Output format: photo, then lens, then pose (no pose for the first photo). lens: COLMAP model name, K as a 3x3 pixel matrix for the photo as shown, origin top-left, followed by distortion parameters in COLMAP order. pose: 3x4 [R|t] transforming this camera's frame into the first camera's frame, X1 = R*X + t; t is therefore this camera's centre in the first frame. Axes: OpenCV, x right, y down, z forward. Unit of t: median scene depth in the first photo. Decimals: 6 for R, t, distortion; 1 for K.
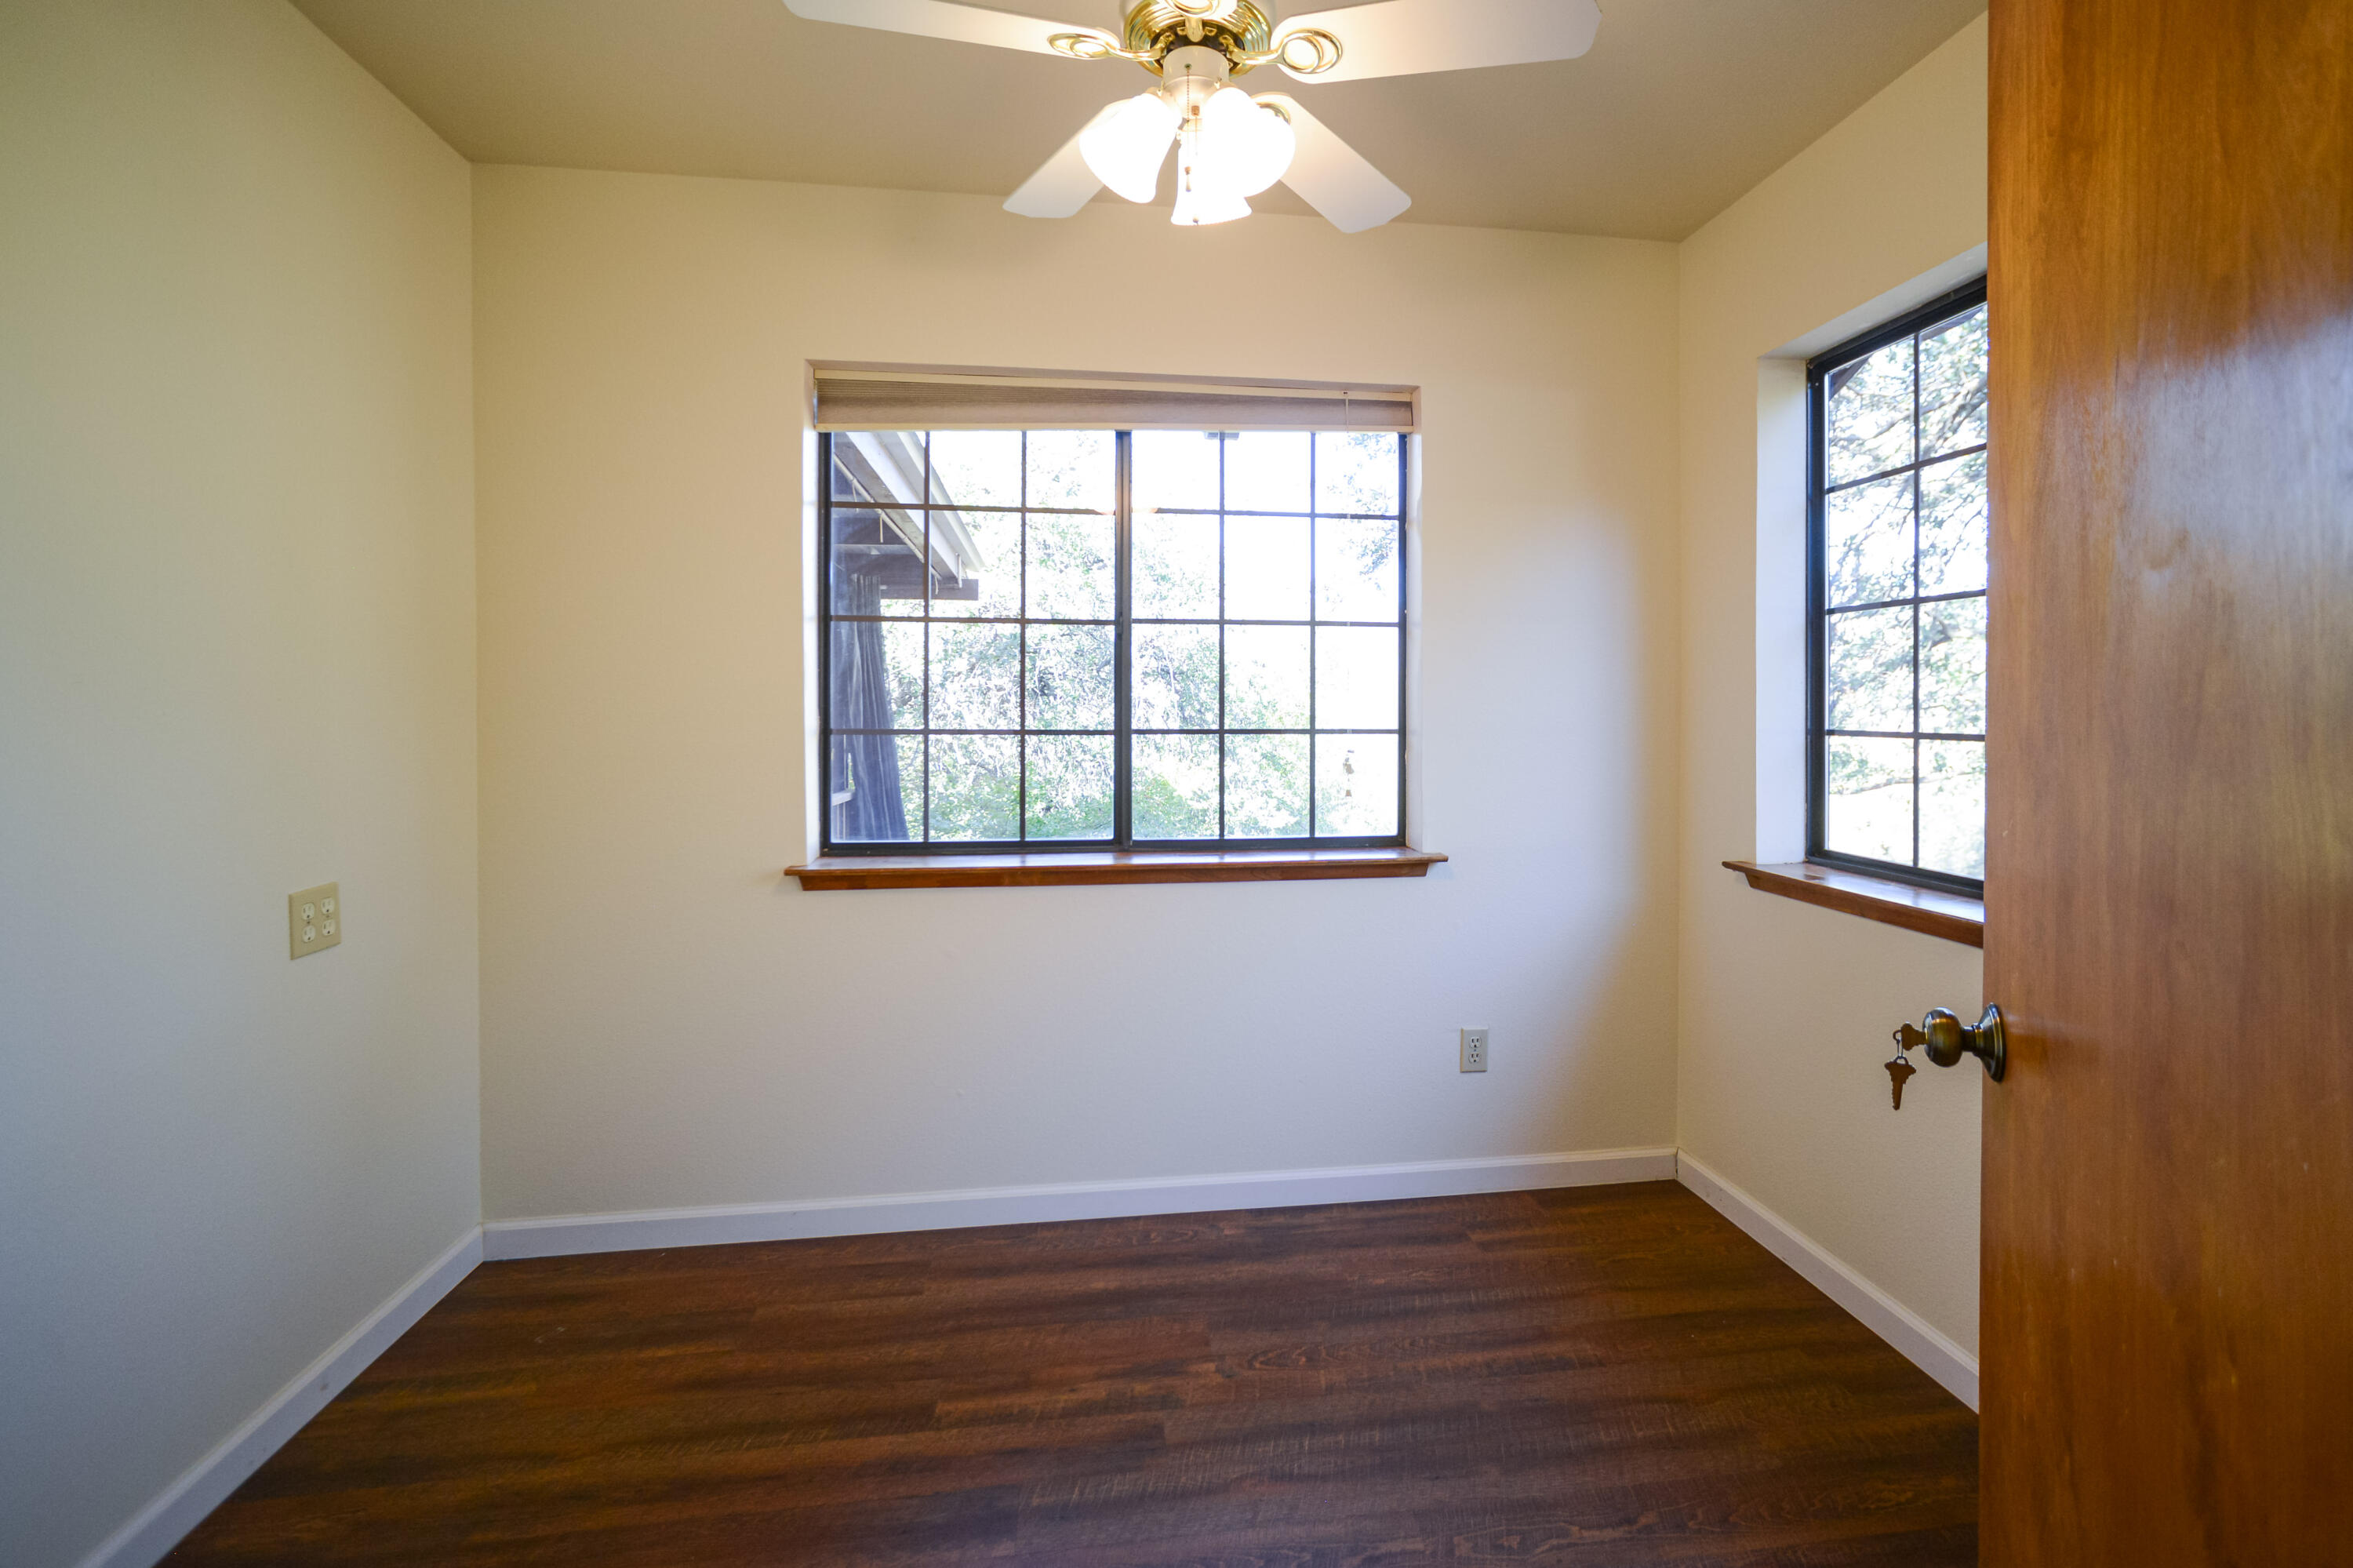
lens RADIAL K [[1071.7, 0, 1207.1], [0, 1071.7, 706.0], [0, 0, 1]] dist [0.002460, 0.003735]
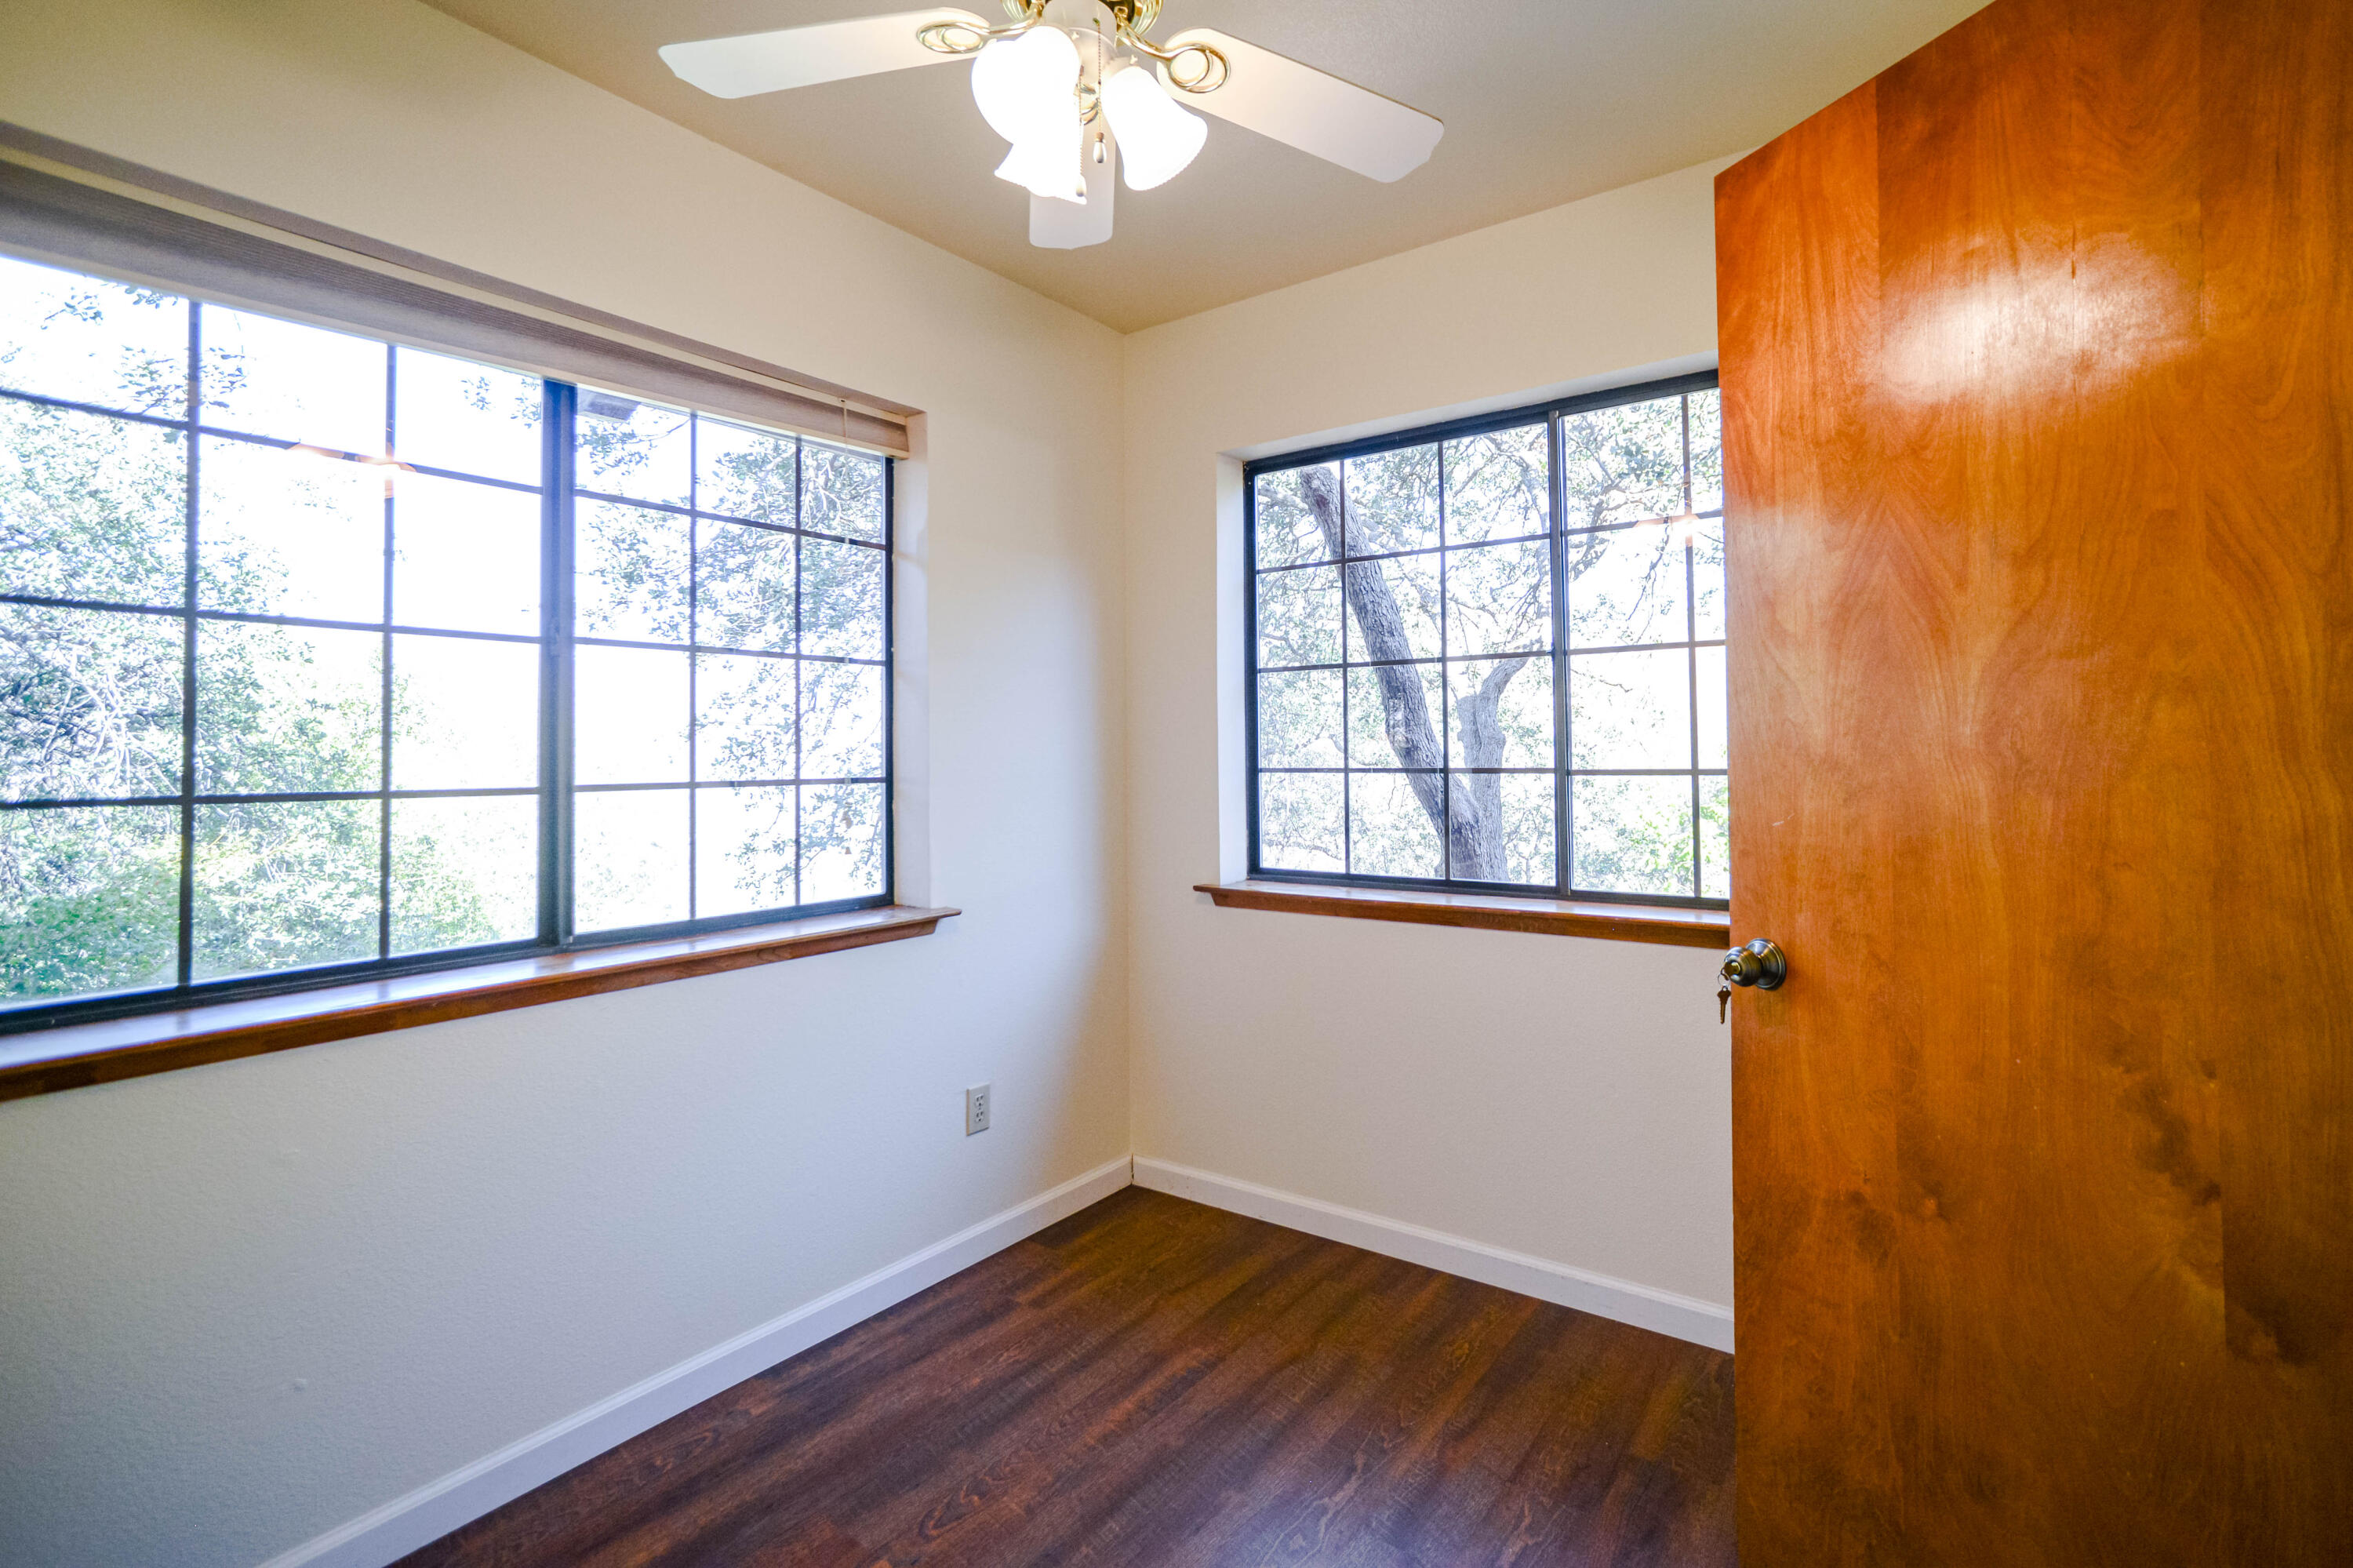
lens RADIAL K [[1071.7, 0, 1200.9], [0, 1071.7, 726.1], [0, 0, 1]] dist [0.002460, 0.003735]
pose [[0.696293, 0.011339, 0.717668, -0.333224], [0.009854, 0.999630, -0.025354, 0.004176], [-0.717690, 0.024725, 0.695924, 0.195429]]
